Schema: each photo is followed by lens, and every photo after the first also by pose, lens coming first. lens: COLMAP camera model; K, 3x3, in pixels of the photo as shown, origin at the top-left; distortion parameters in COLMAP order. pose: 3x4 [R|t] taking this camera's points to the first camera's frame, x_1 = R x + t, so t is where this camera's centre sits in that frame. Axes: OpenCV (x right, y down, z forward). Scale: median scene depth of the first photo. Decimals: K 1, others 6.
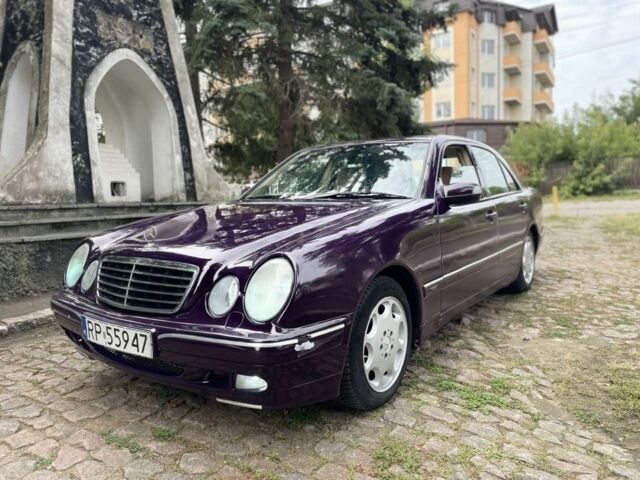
lens RADIAL K [[470.9, 0, 320.0], [0, 470.9, 240.0], [0, 0, 1]] dist [0.056475, -0.001736]
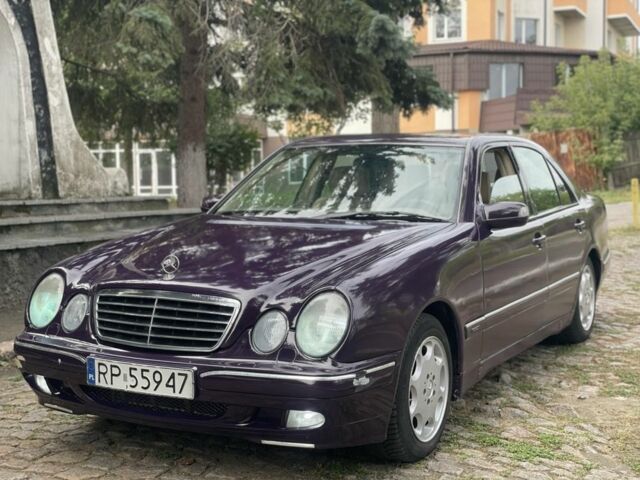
lens RADIAL K [[917.5, 0, 320.0], [0, 917.5, 240.0], [0, 0, 1]] dist [0.122203, 0.045473]
pose [[0.992464, 0.011642, 0.121978, -0.214584], [-0.008951, 0.999705, -0.022591, -0.016257], [-0.122205, 0.021329, 0.992276, -0.546965]]
